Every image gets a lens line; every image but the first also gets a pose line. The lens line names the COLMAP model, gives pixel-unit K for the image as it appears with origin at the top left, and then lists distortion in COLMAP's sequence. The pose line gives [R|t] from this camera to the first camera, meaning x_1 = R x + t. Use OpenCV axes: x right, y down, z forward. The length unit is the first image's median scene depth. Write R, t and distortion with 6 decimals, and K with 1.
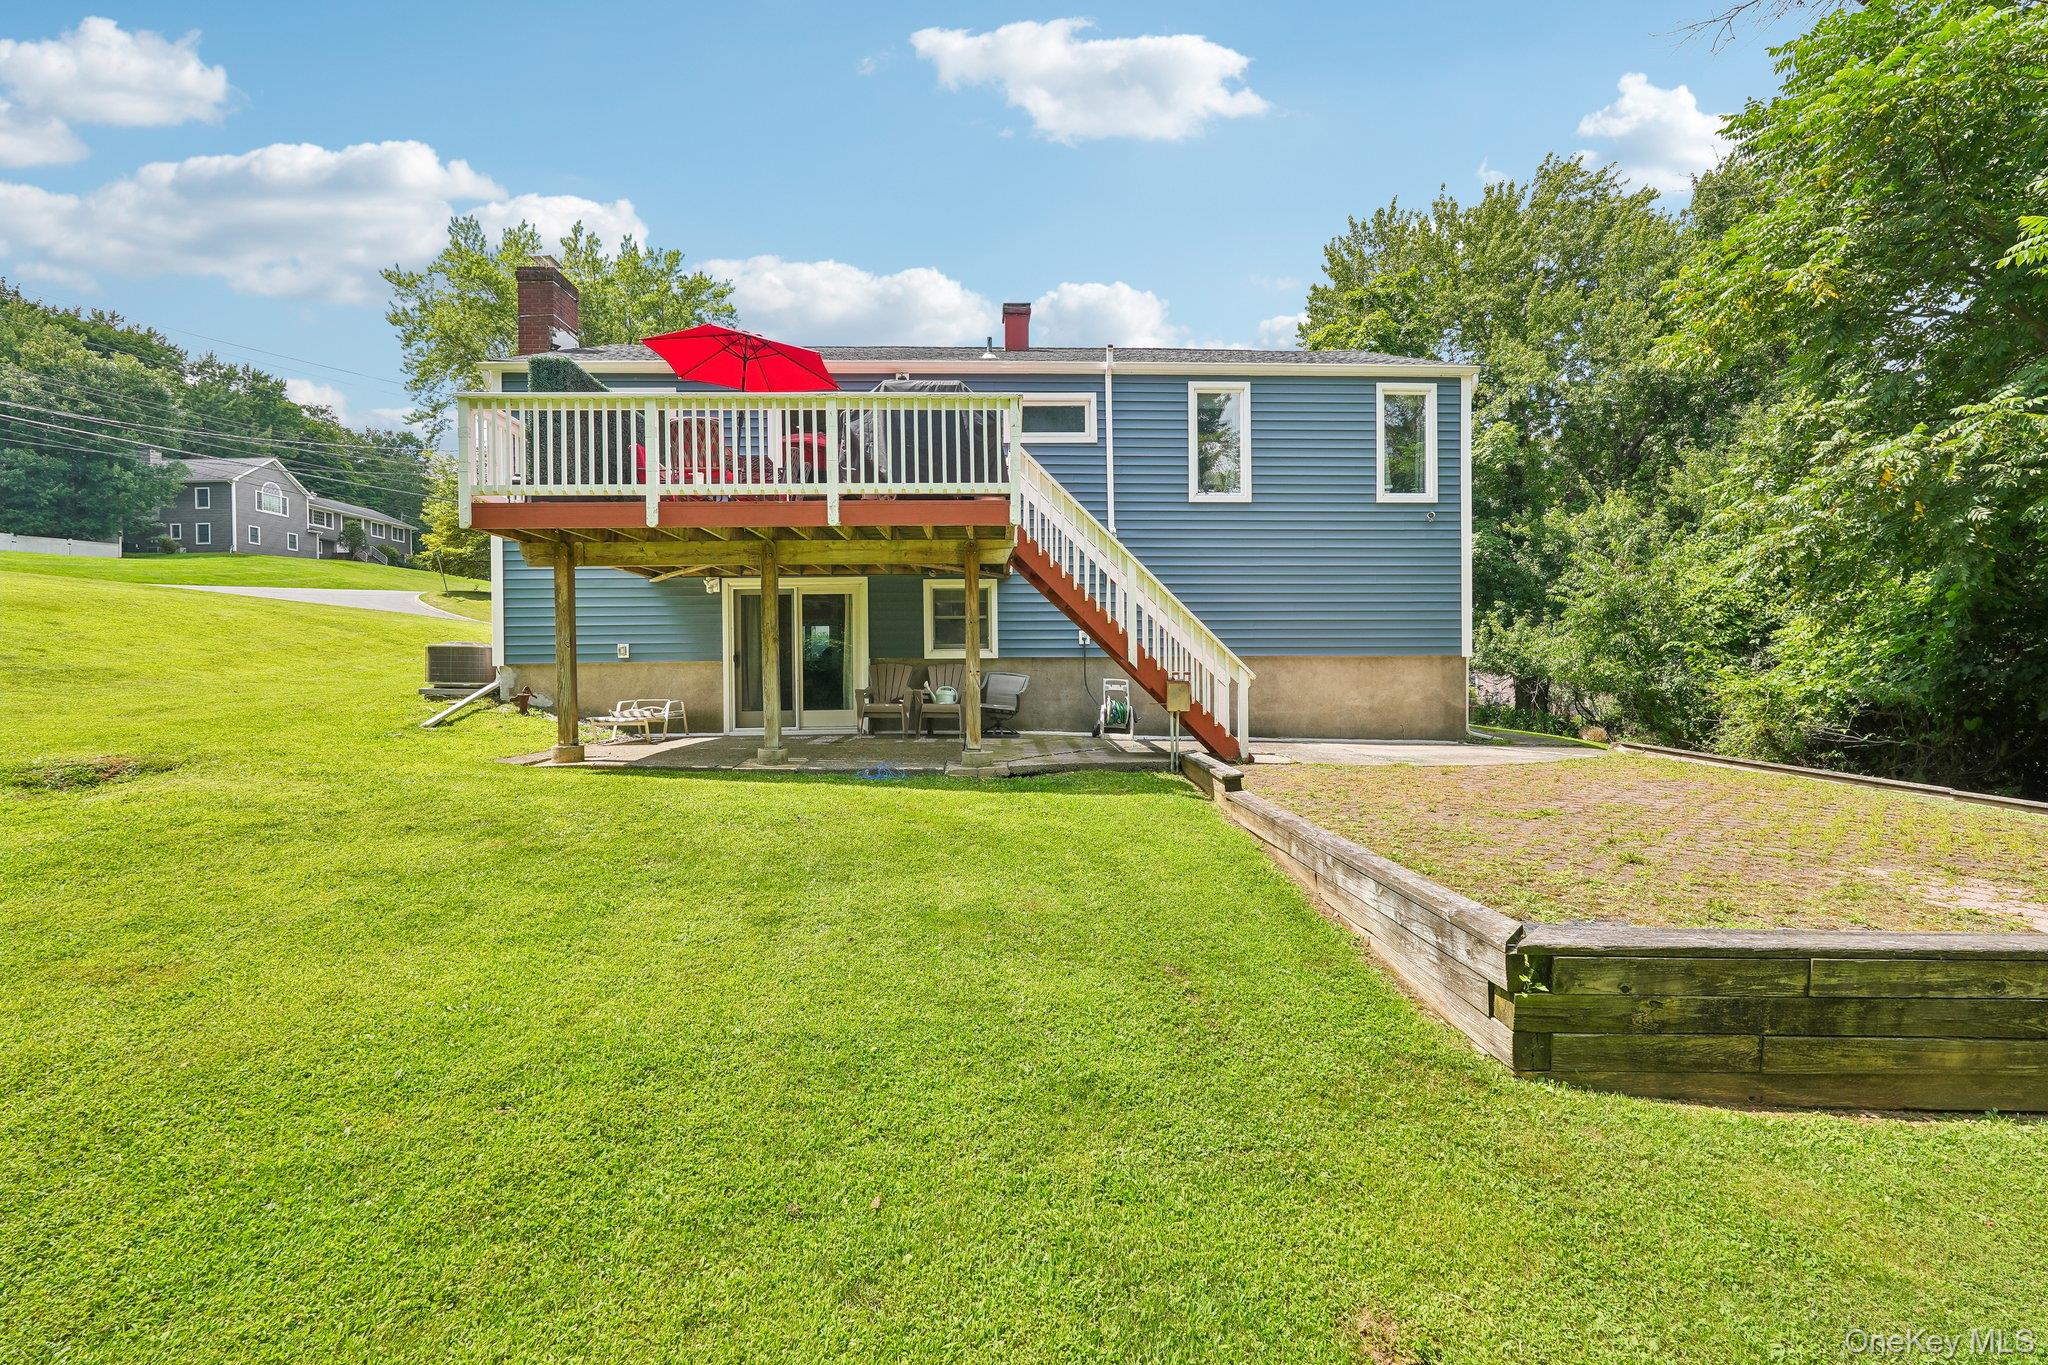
lens RADIAL K [[899.9, 0, 1016.4], [0, 899.9, 674.5], [0, 0, 1]] dist [-0.005091, 0.001142]
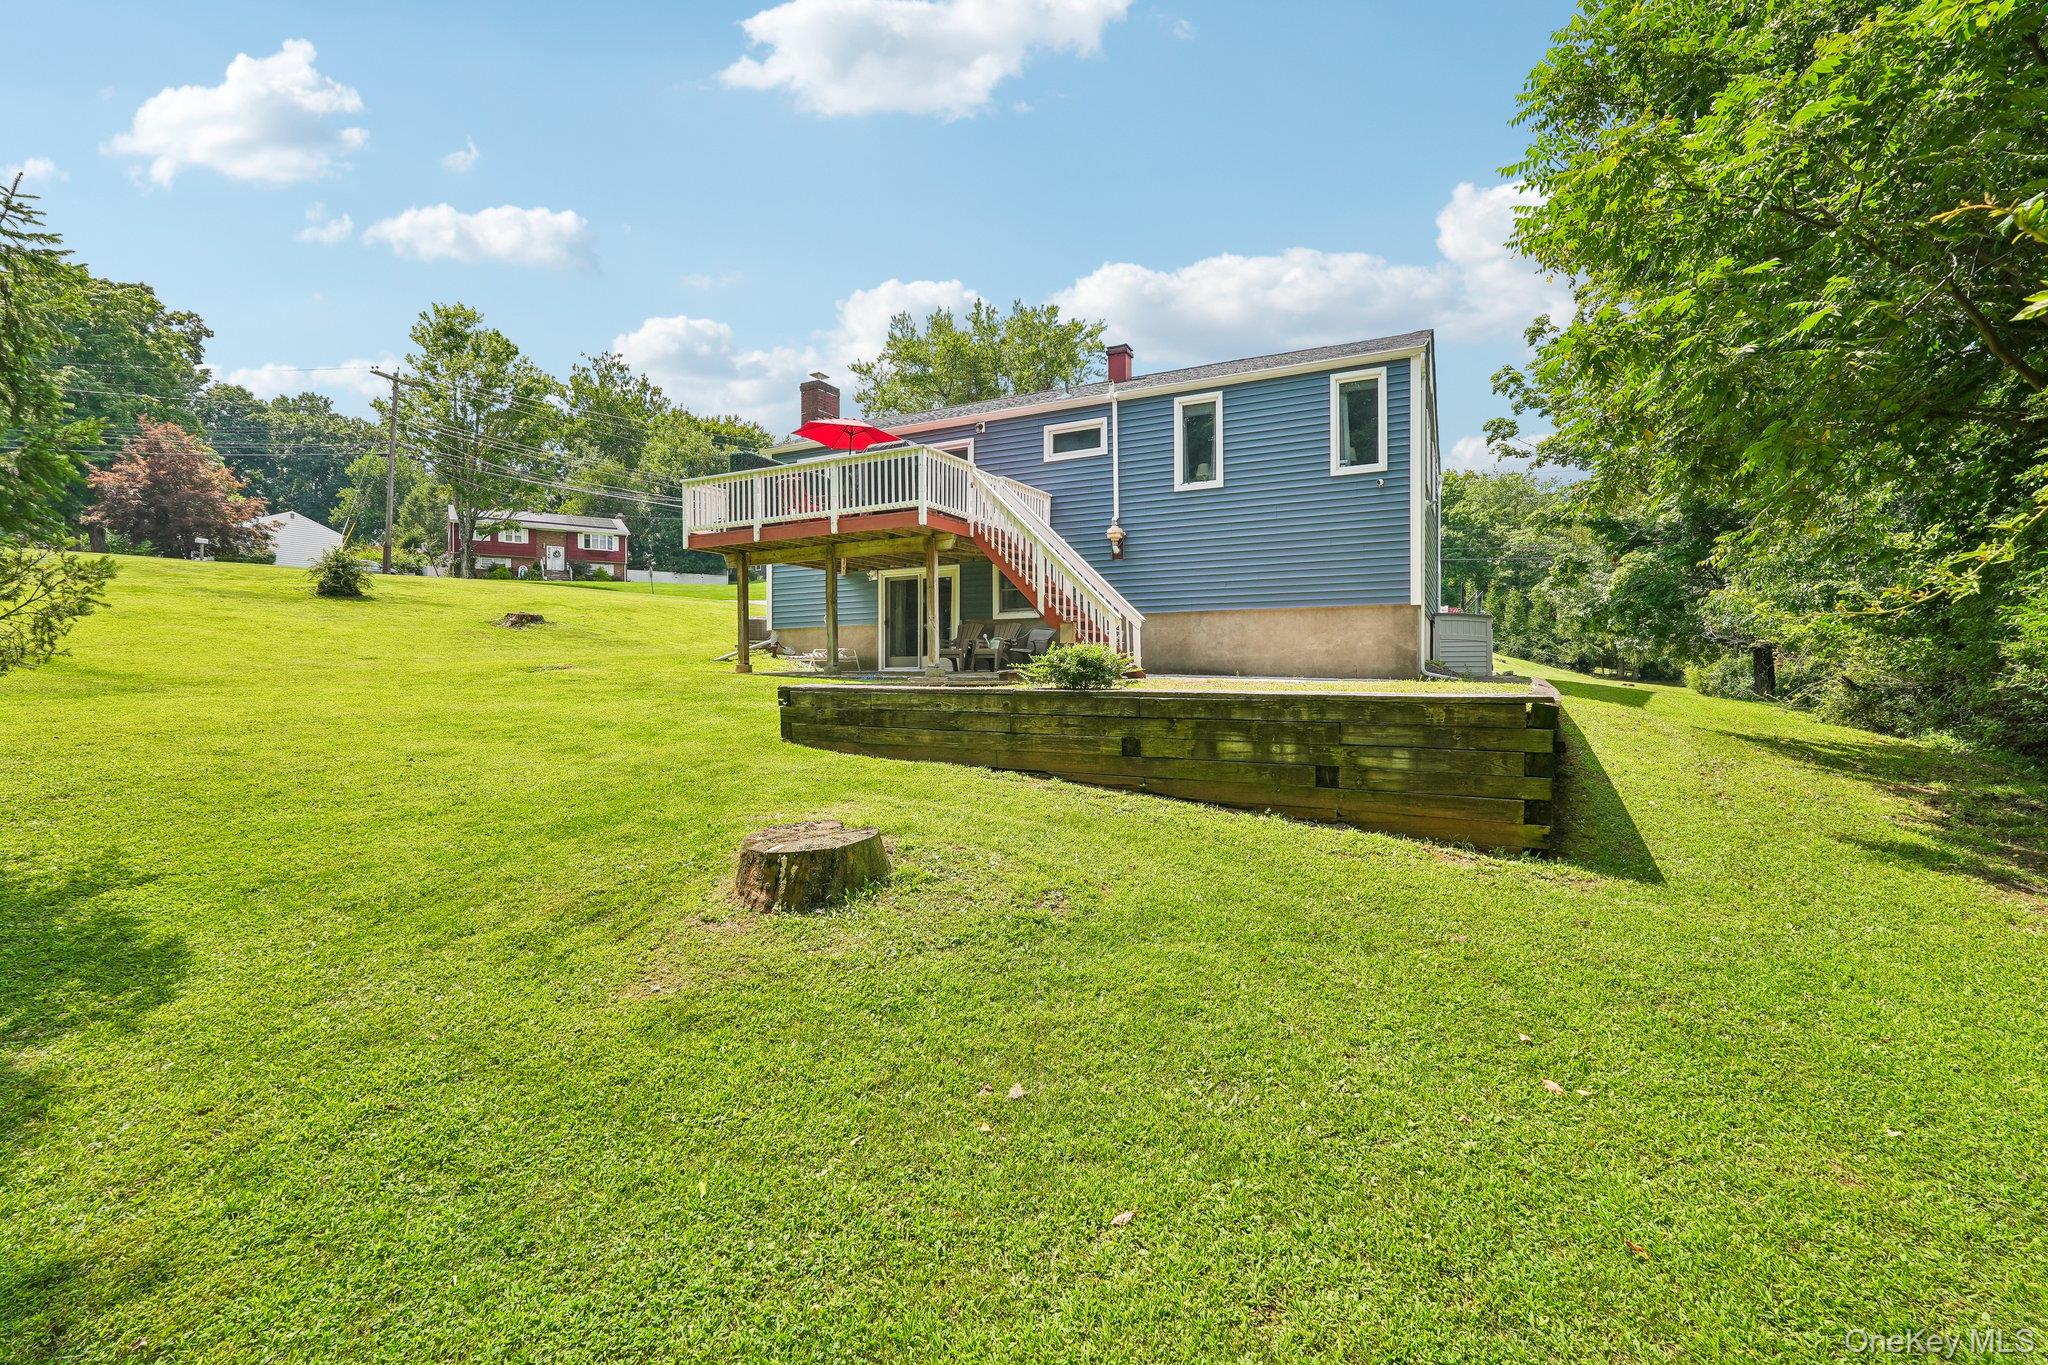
lens RADIAL K [[899.9, 0, 1029.6], [0, 899.9, 682.7], [0, 0, 1]] dist [-0.005091, 0.001142]
pose [[0.877891, 0.005422, -0.478830, 0.629166], [-0.002458, 0.999974, 0.006816, 0.072641], [0.478854, -0.004807, 0.877881, -0.228775]]
